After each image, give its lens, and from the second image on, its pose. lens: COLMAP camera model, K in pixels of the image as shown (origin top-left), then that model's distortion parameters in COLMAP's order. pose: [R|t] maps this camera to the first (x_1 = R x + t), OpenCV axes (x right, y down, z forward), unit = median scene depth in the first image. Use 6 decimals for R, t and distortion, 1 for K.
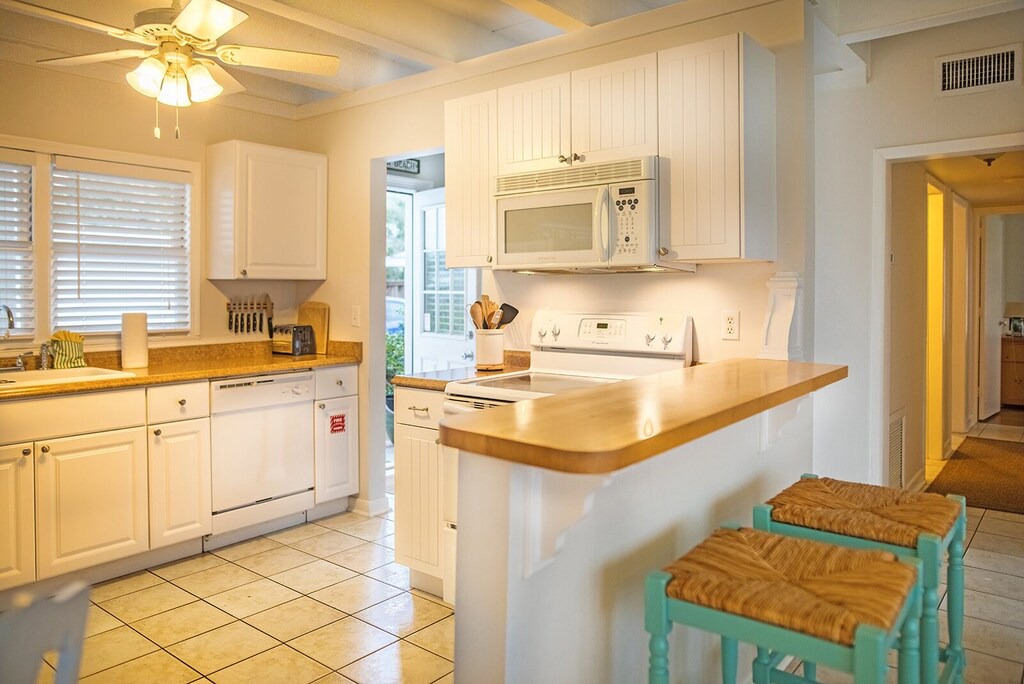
lens RADIAL K [[737.9, 0, 496.8], [0, 737.9, 301.9], [0, 0, 1]] dist [-0.009168, -0.000494]
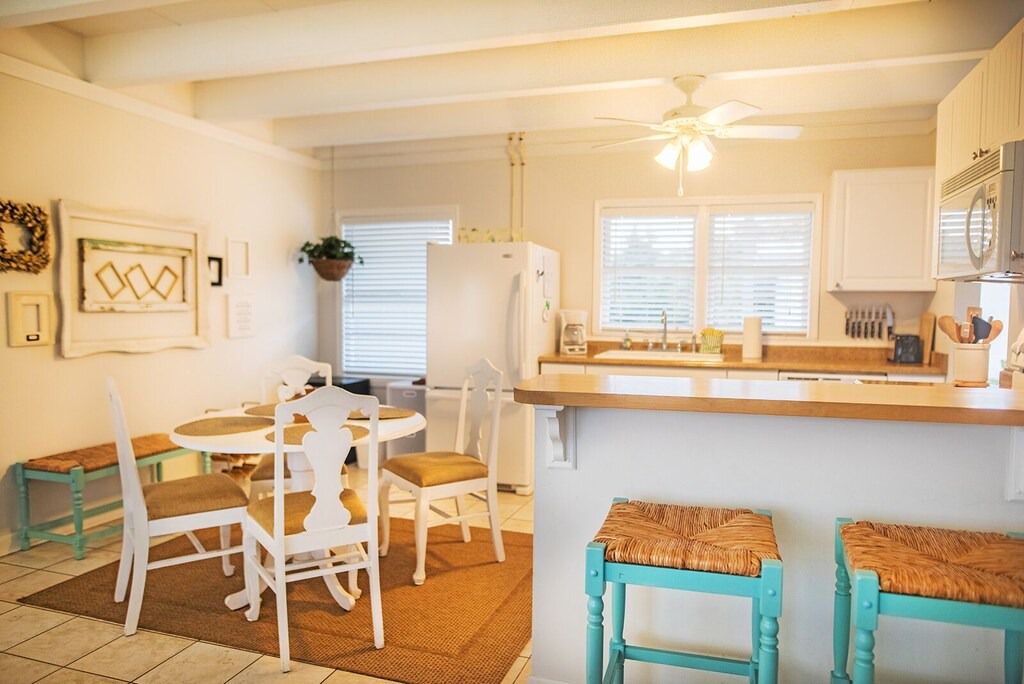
lens RADIAL K [[733.3, 0, 512.0], [0, 733.3, 342.0], [0, 0, 1]] dist [-0.005817, -0.001206]
pose [[0.377799, 0.058341, -0.924048, 0.591023], [-0.023827, 0.998295, 0.053287, 0.000265], [0.925581, 0.001885, 0.378545, 0.103199]]
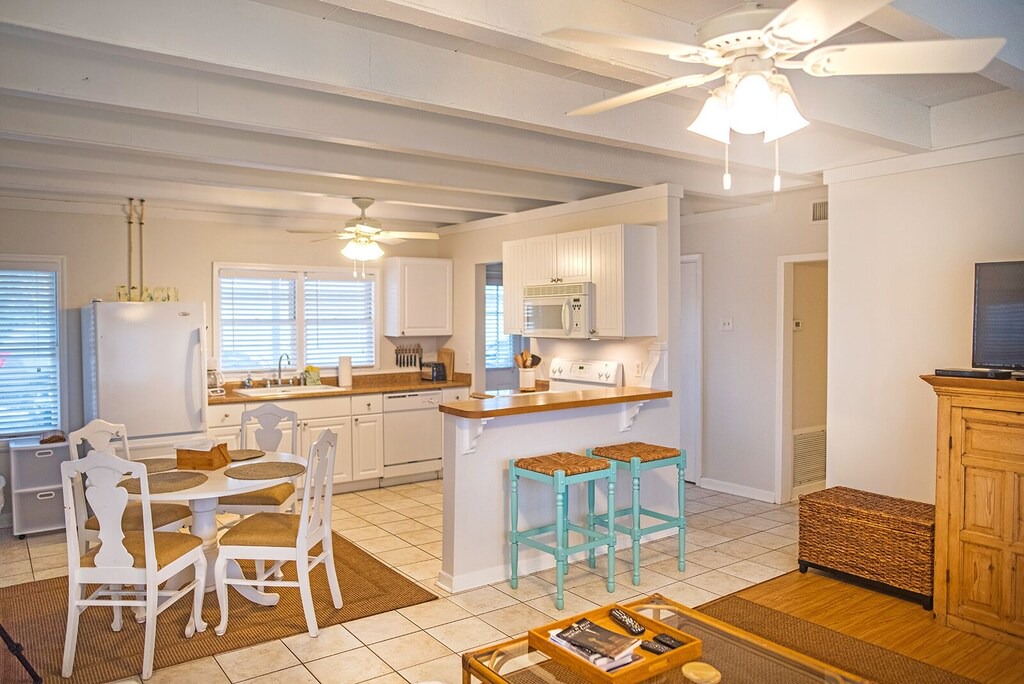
lens RADIAL K [[763.2, 0, 512.0], [0, 763.2, 342.0], [0, 0, 1]] dist [-0.003384, -0.001408]
pose [[0.971567, 0.006118, -0.236685, 0.371959], [-0.001584, 0.999812, 0.019343, -0.059372], [0.236759, -0.018418, 0.971394, -0.769148]]
